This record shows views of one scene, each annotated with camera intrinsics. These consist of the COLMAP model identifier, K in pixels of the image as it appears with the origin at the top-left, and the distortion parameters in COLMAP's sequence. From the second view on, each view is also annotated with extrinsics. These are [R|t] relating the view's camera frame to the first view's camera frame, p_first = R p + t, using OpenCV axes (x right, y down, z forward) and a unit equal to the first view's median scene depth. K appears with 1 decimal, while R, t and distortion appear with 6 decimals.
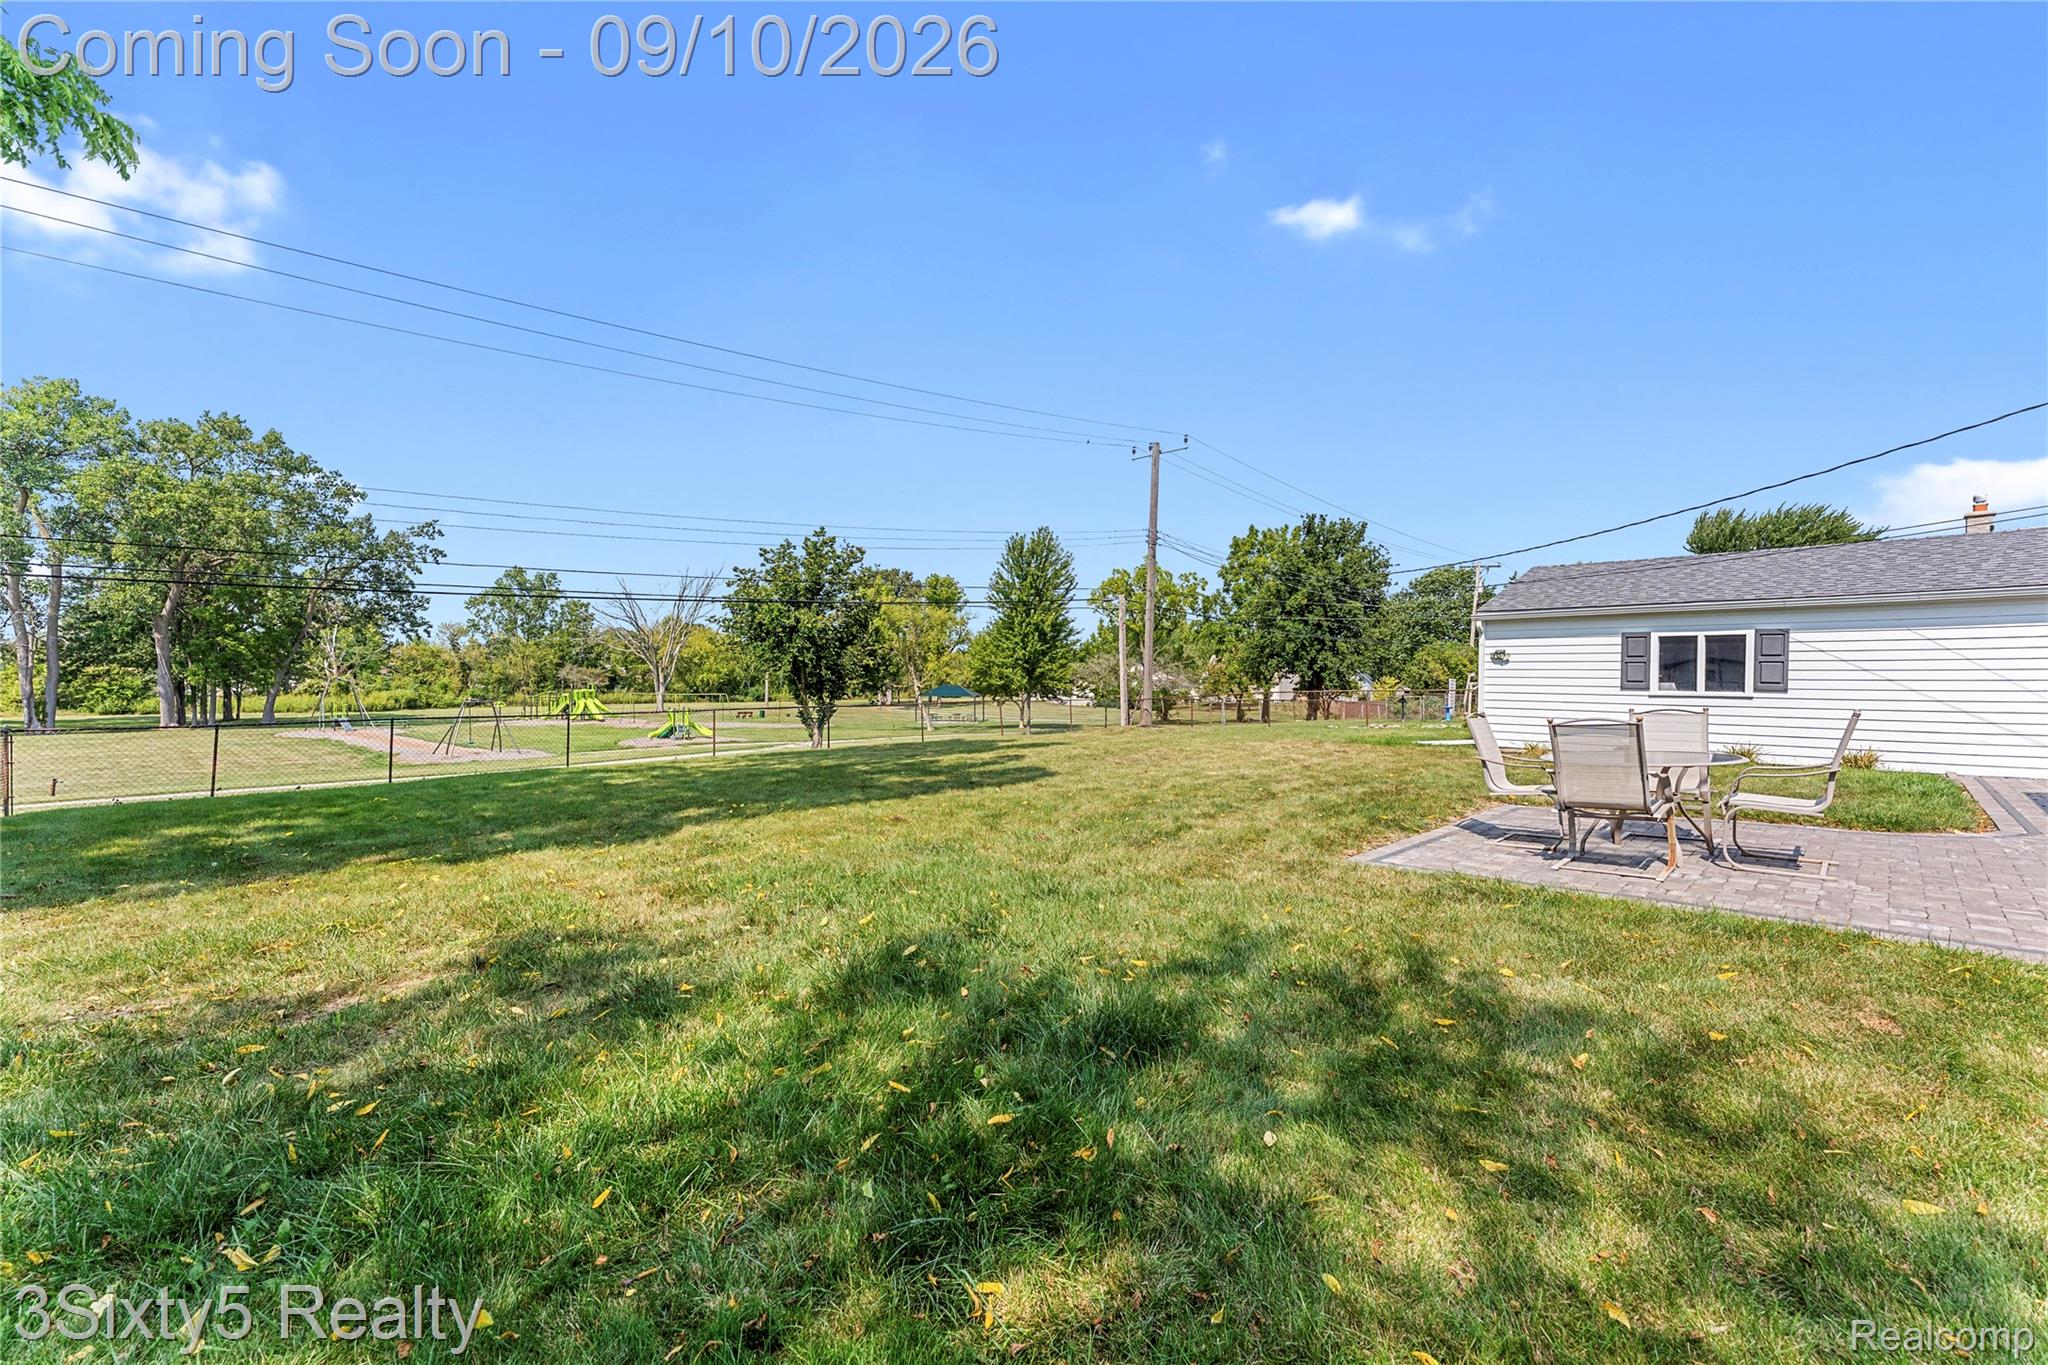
lens RADIAL K [[838.4, 0, 1026.4], [0, 838.4, 674.7], [0, 0, 1]] dist [0.001346, 0.000866]
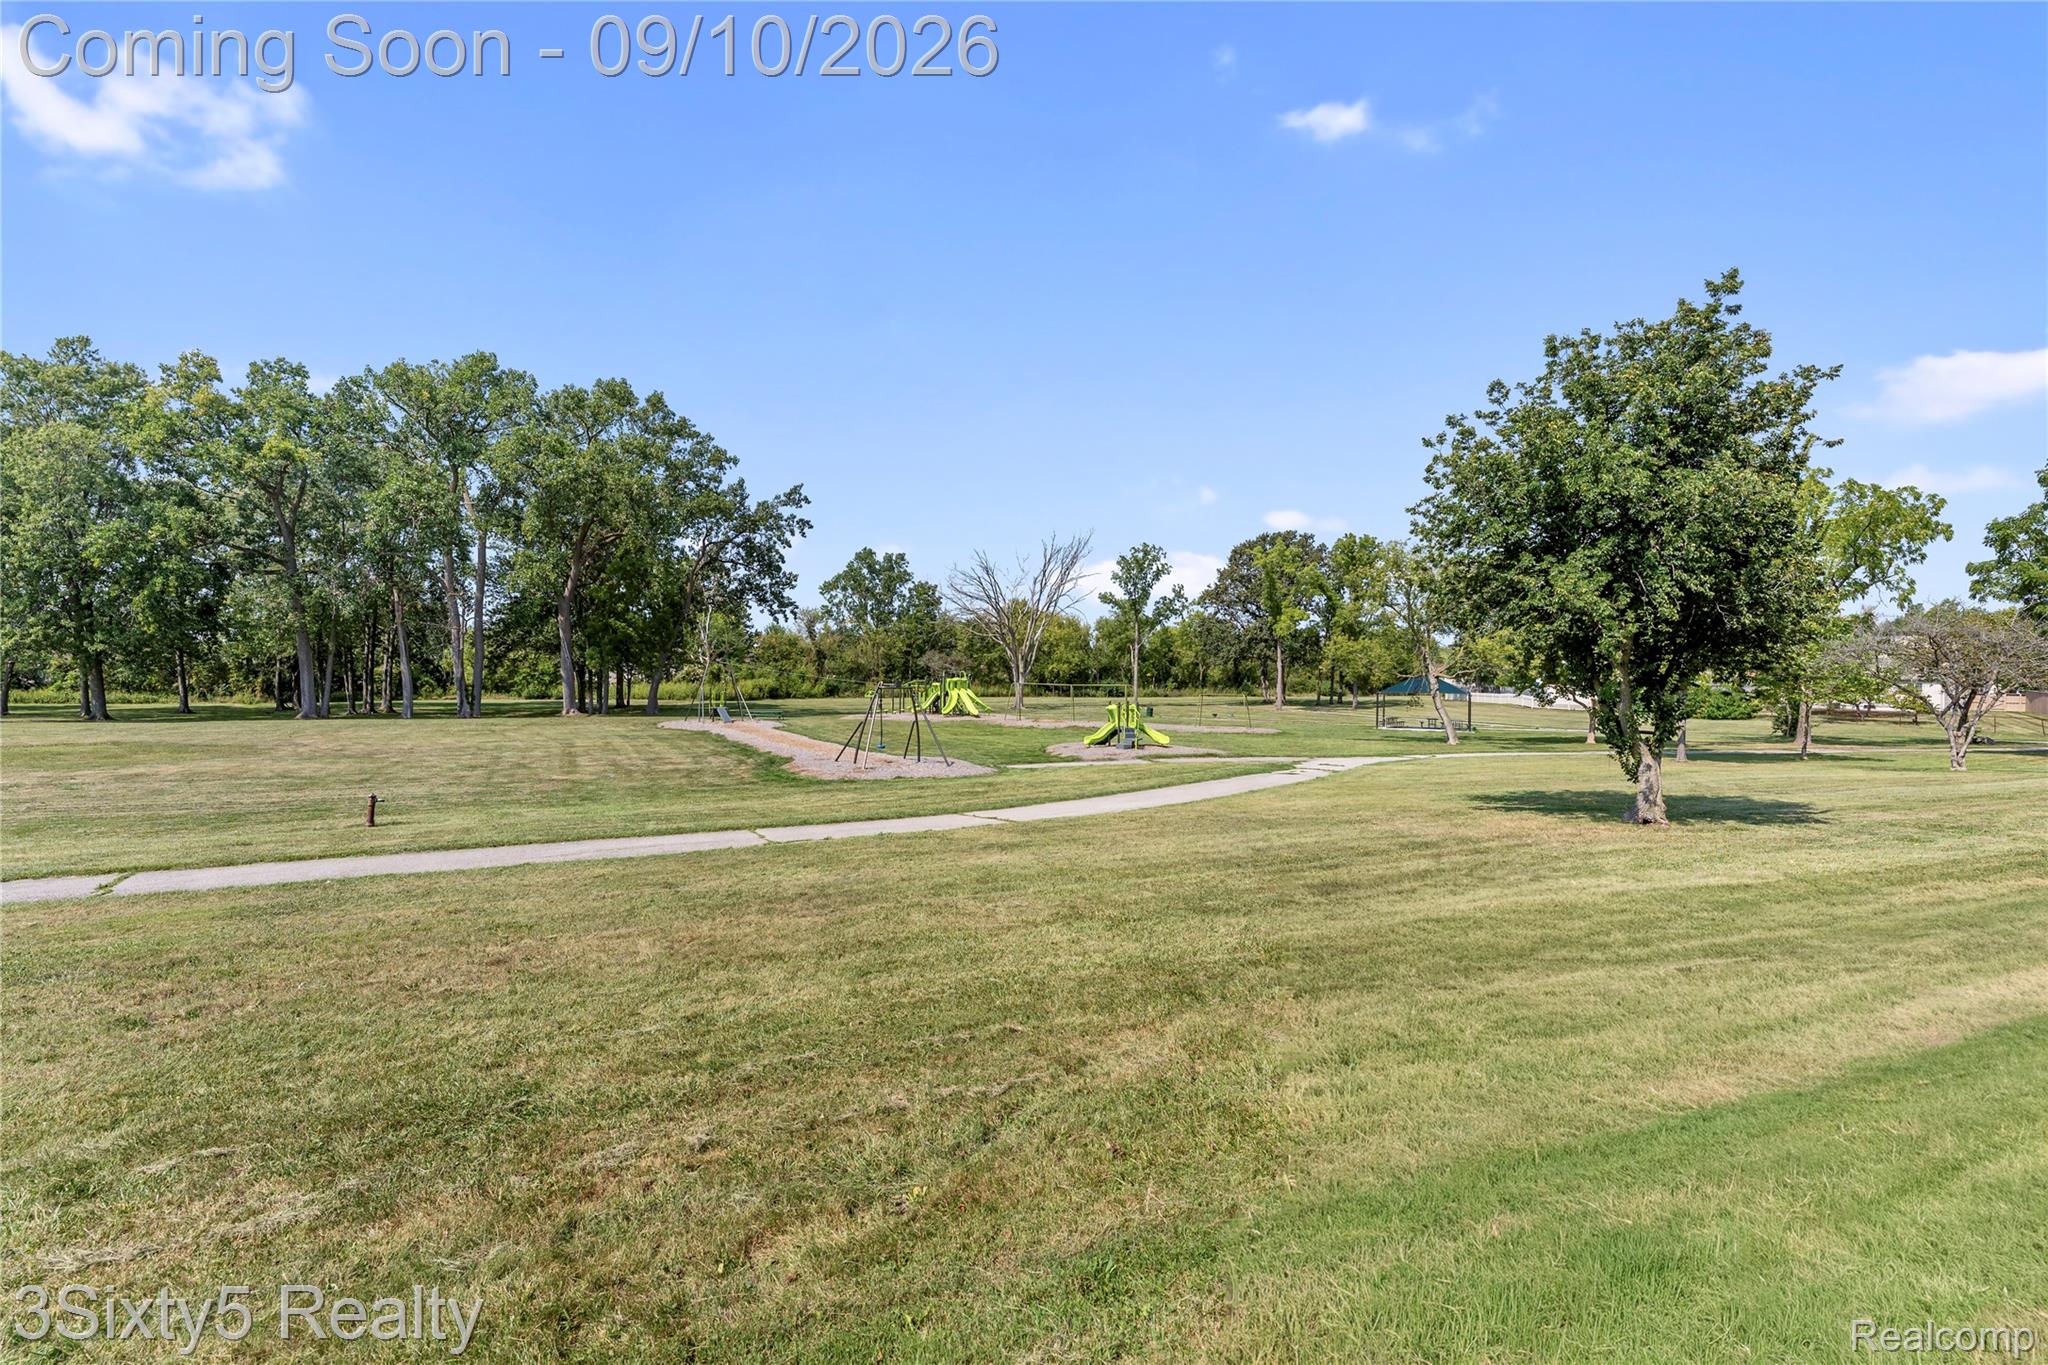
lens RADIAL K [[945.3, 0, 1021.7], [0, 945.3, 670.9], [0, 0, 1]] dist [0.020607, 0.000611]
pose [[0.933984, 0.006971, -0.357247, -0.124815], [-0.006587, 0.999976, 0.002292, 0.007249], [0.357254, 0.000213, 0.934007, 0.141393]]
